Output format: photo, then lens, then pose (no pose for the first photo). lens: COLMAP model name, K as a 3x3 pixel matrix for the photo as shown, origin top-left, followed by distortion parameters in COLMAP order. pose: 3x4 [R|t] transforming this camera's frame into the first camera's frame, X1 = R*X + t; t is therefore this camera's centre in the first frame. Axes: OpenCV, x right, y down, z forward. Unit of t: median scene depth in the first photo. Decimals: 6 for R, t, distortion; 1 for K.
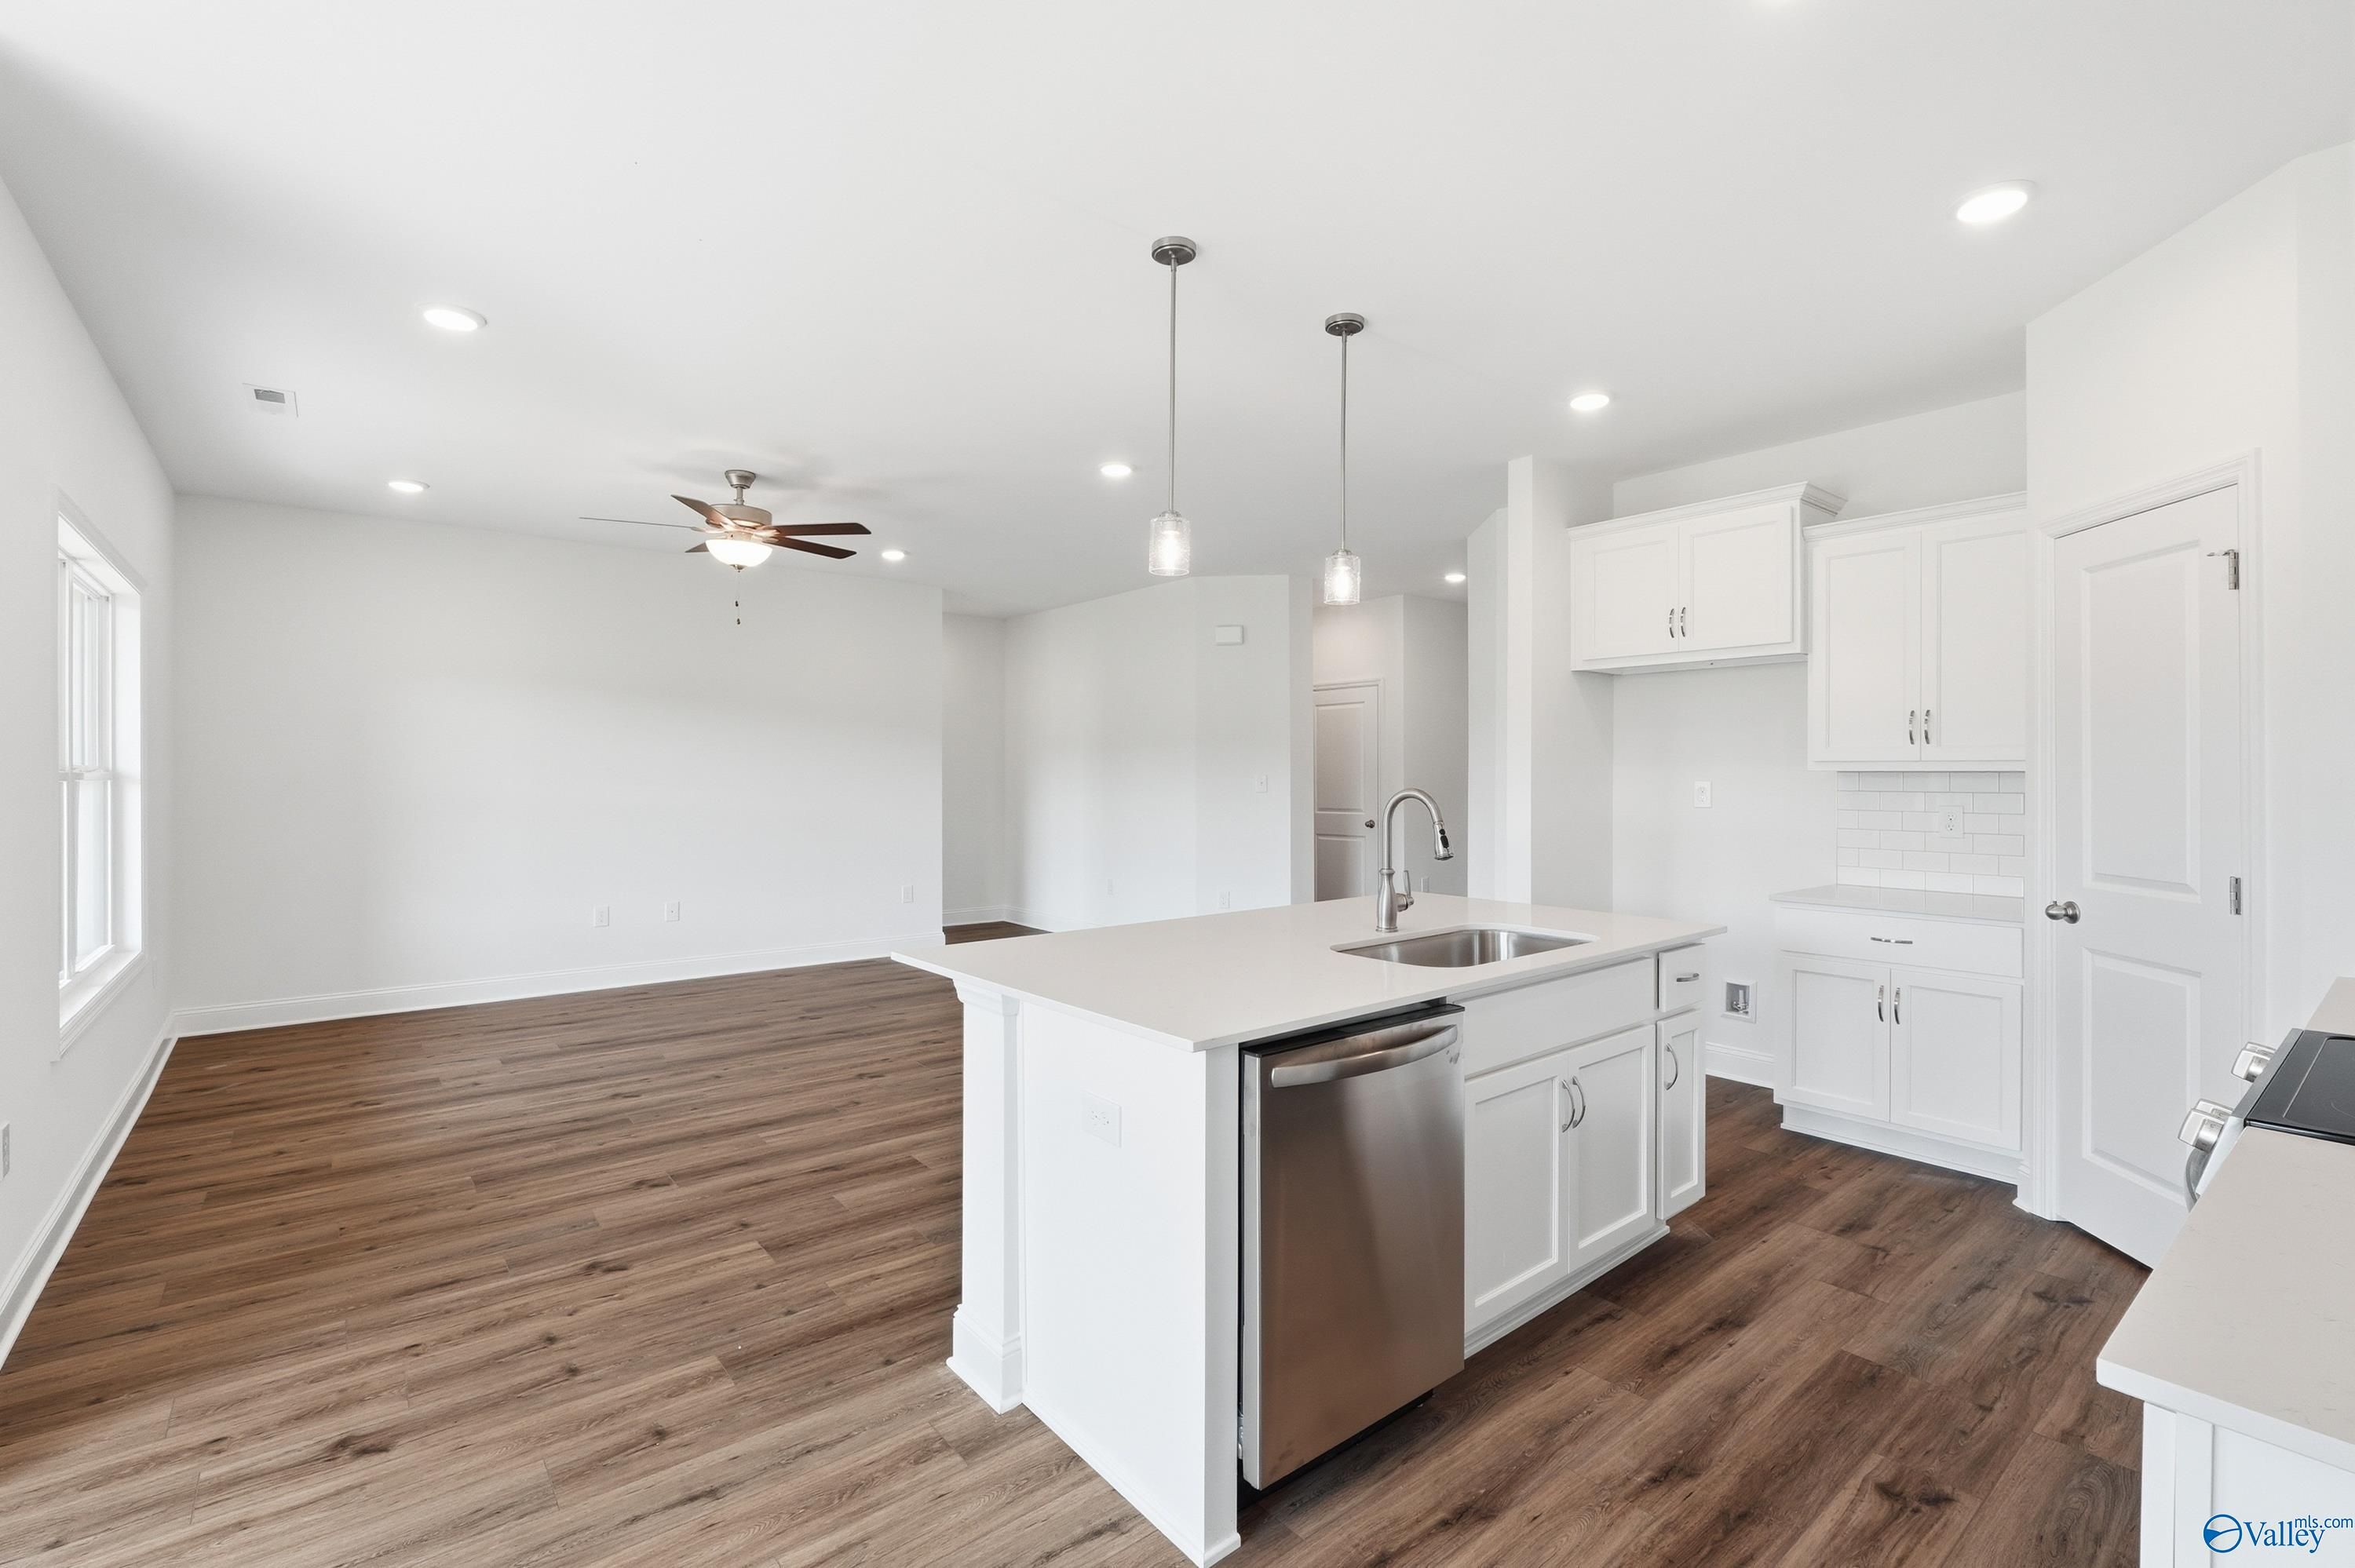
lens RADIAL K [[1038.2, 0, 1156.7], [0, 1038.2, 777.4], [0, 0, 1]] dist [-0.000965, -0.000392]
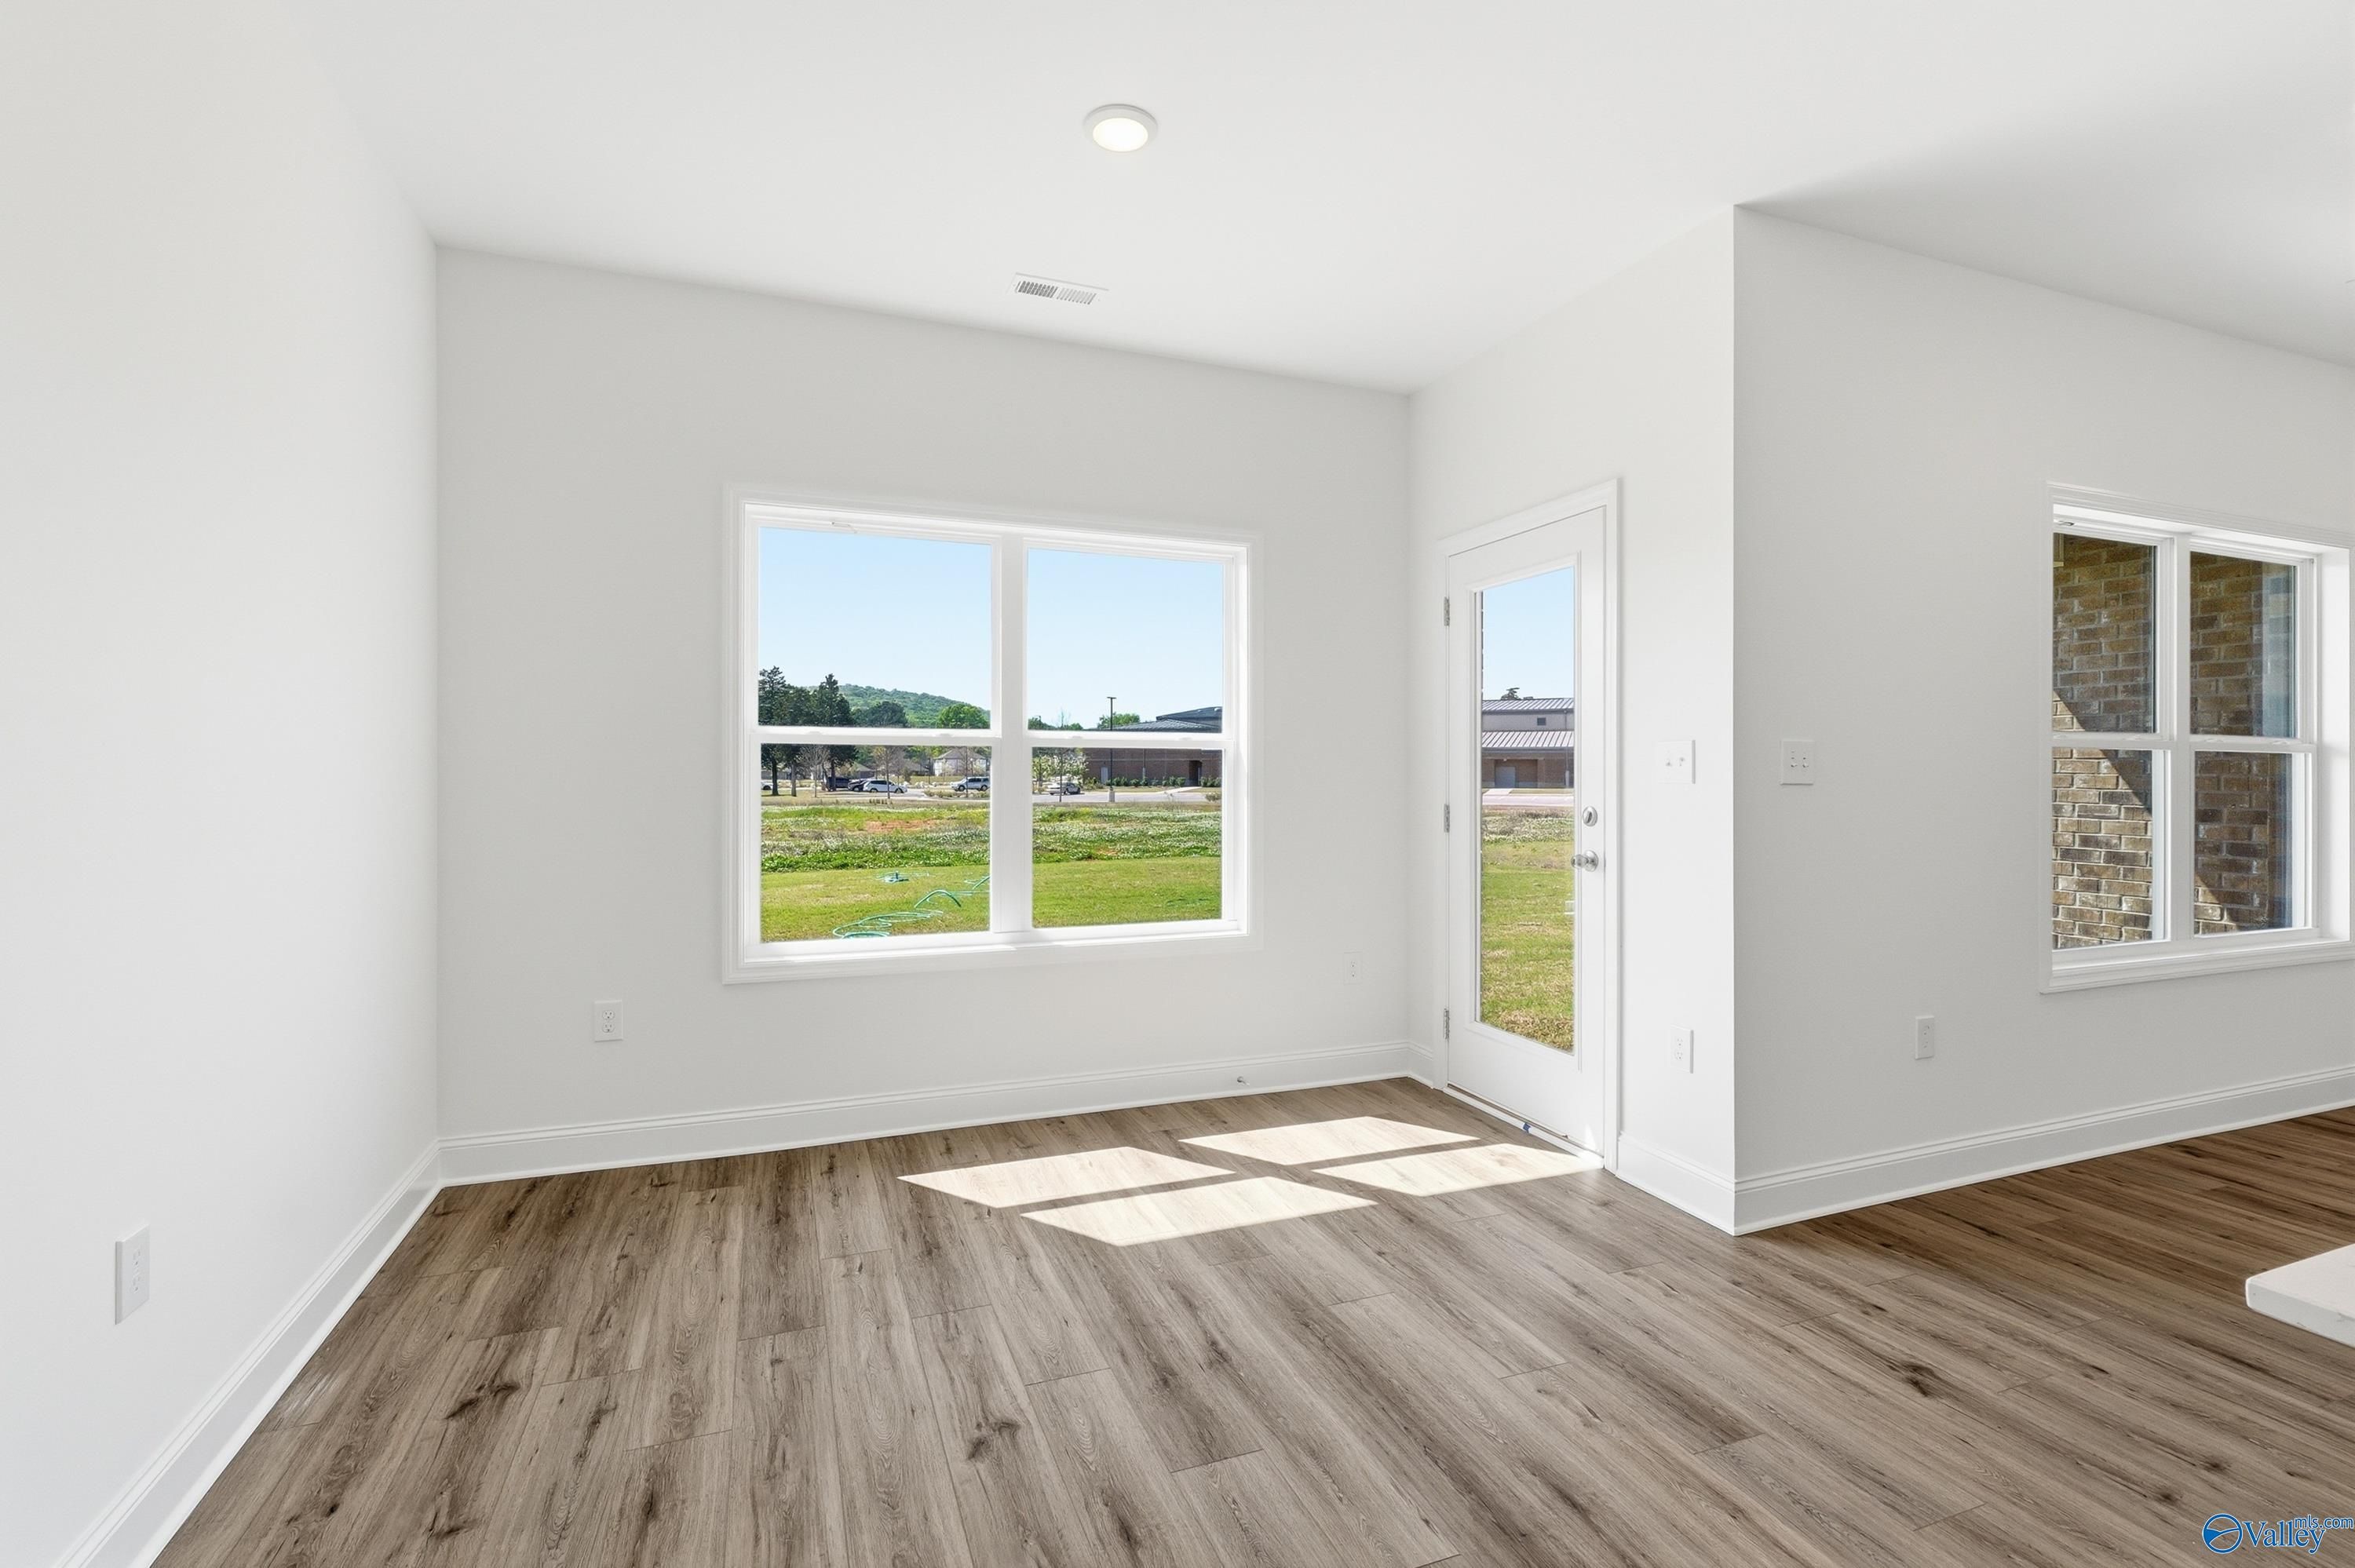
lens RADIAL K [[1038.2, 0, 1156.7], [0, 1038.2, 777.4], [0, 0, 1]] dist [-0.000965, -0.000392]
pose [[-0.311633, 0.001215, -0.950202, 0.314592], [-0.005041, 0.999983, 0.002932, 0.041983], [0.950189, 0.005704, -0.311622, 0.442236]]
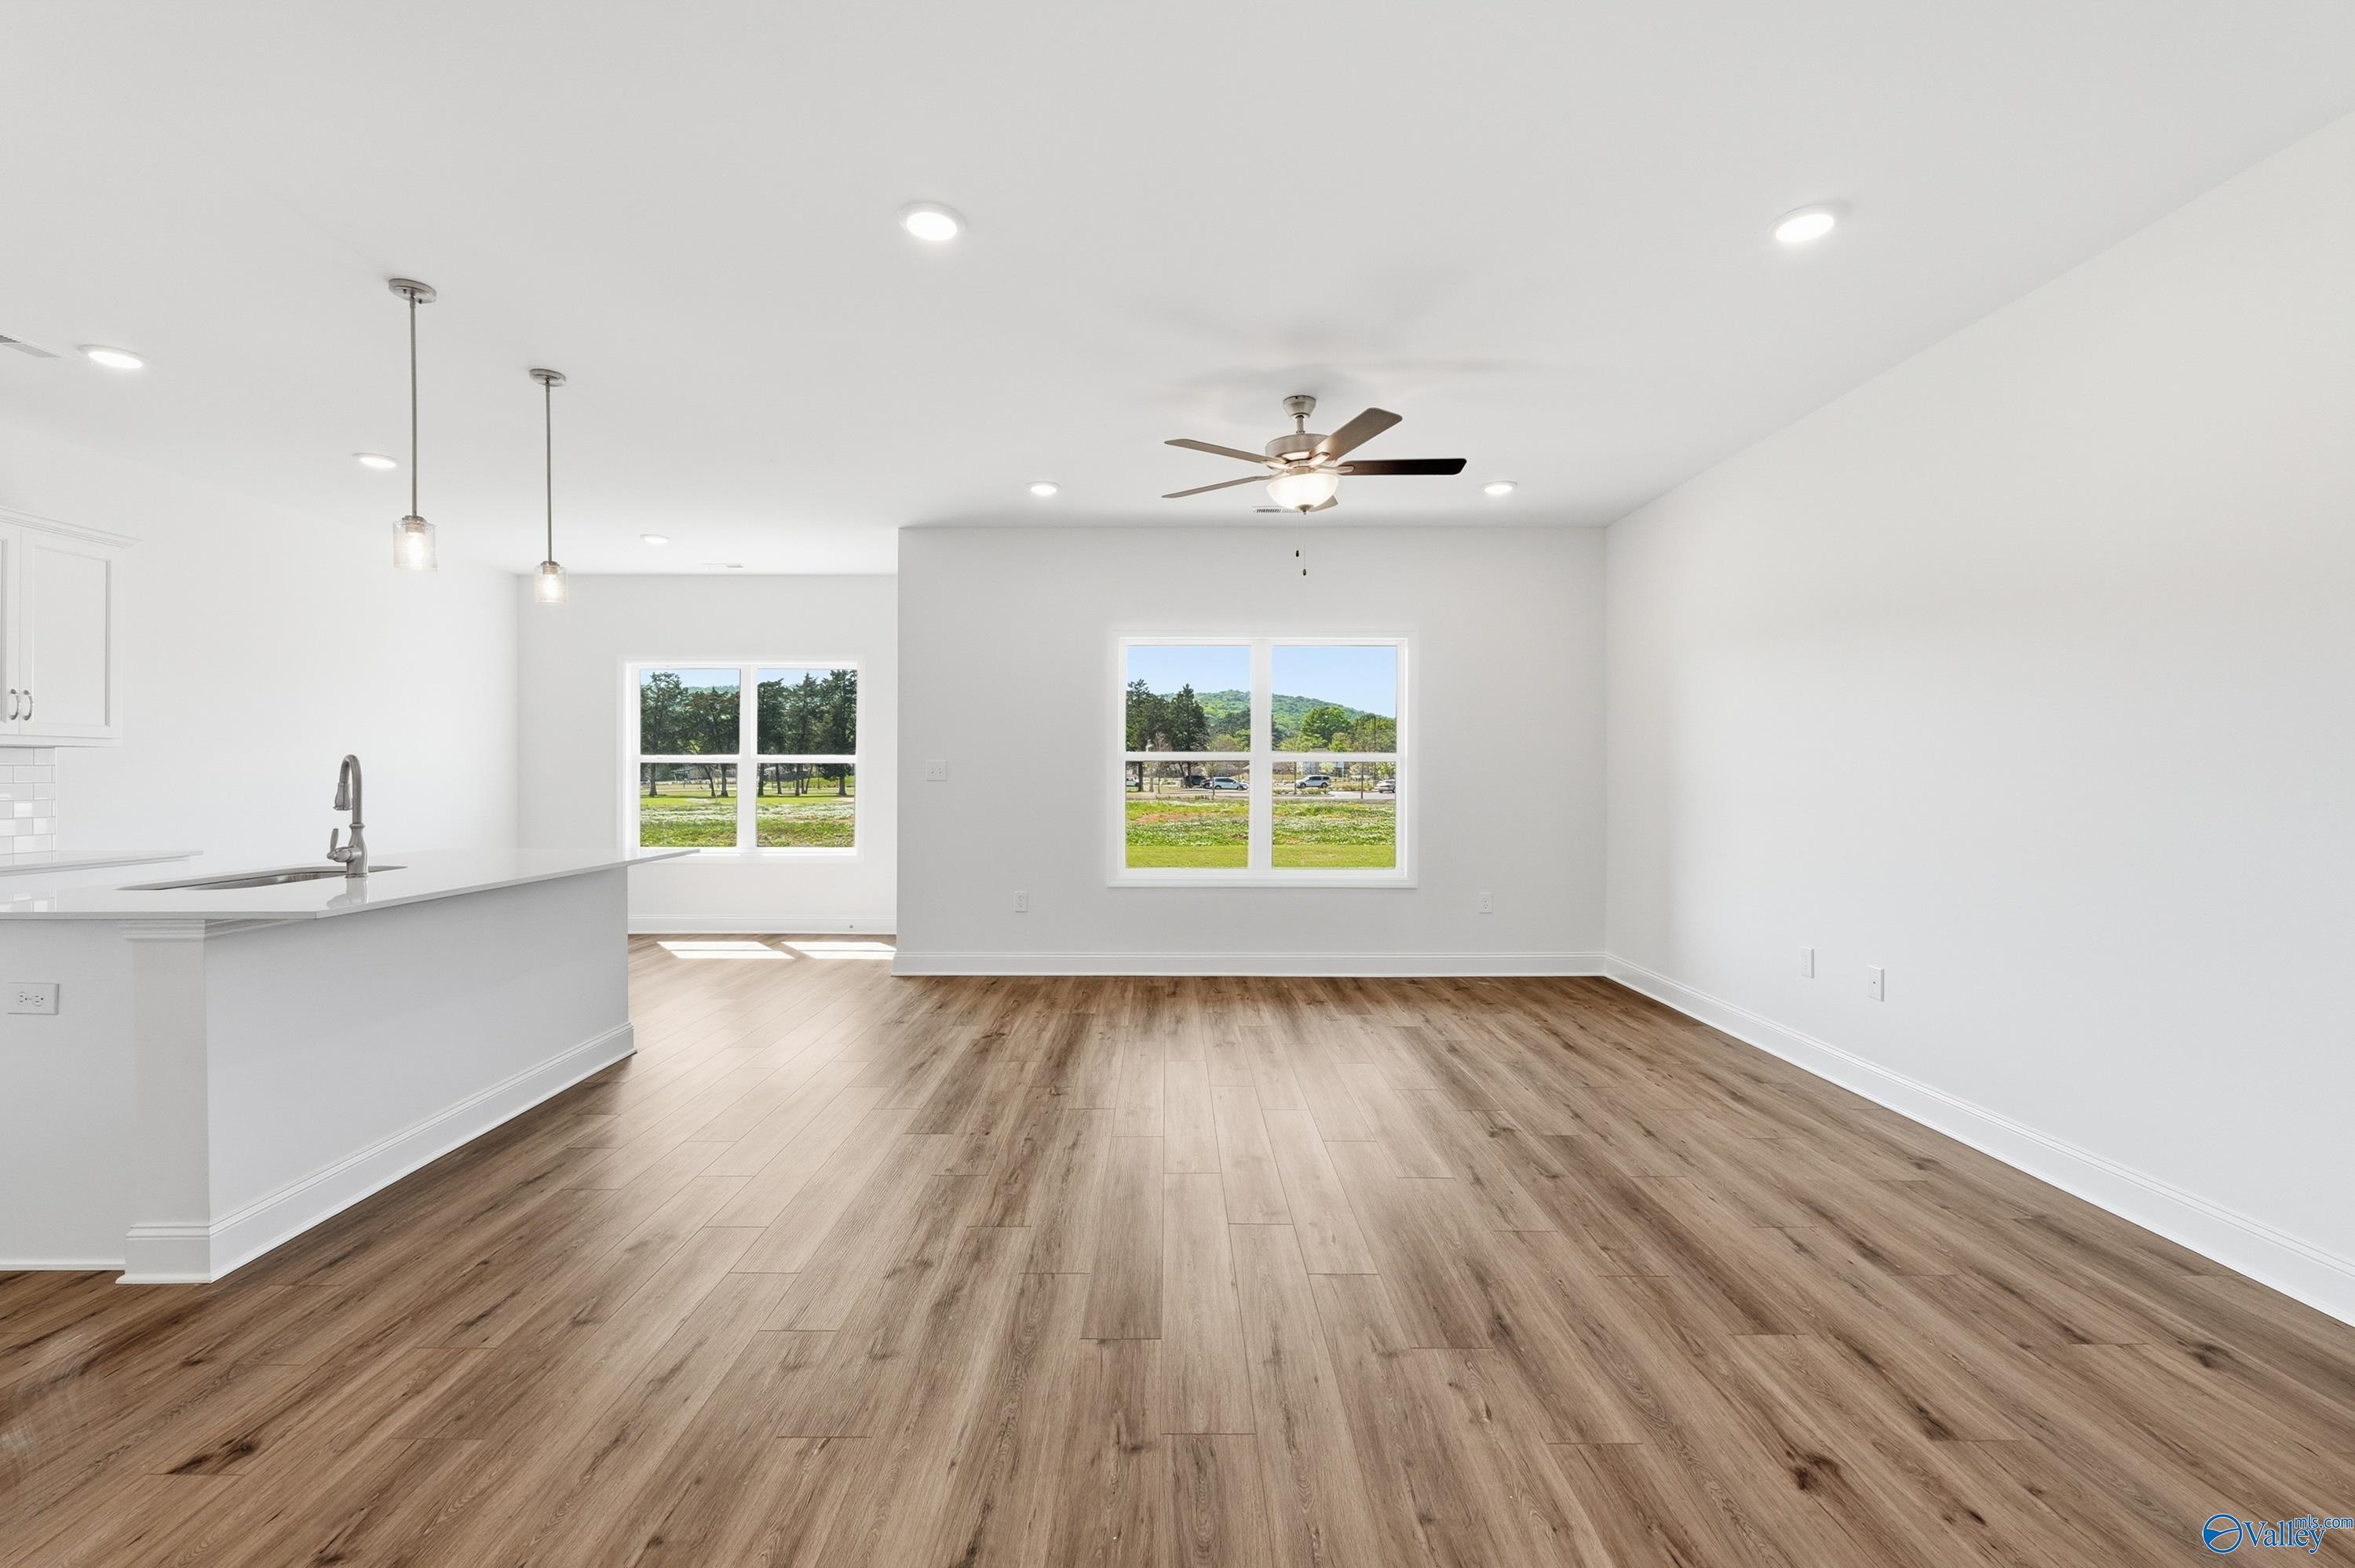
lens RADIAL K [[992.6, 0, 1164.9], [0, 992.6, 771.2], [0, 0, 1]] dist [-0.002891, -0.000305]
pose [[-0.625909, -0.002749, -0.779891, 0.534421], [-0.005025, 0.999987, 0.000508, 0.025578], [0.779880, 0.004237, -0.625915, 2.468347]]
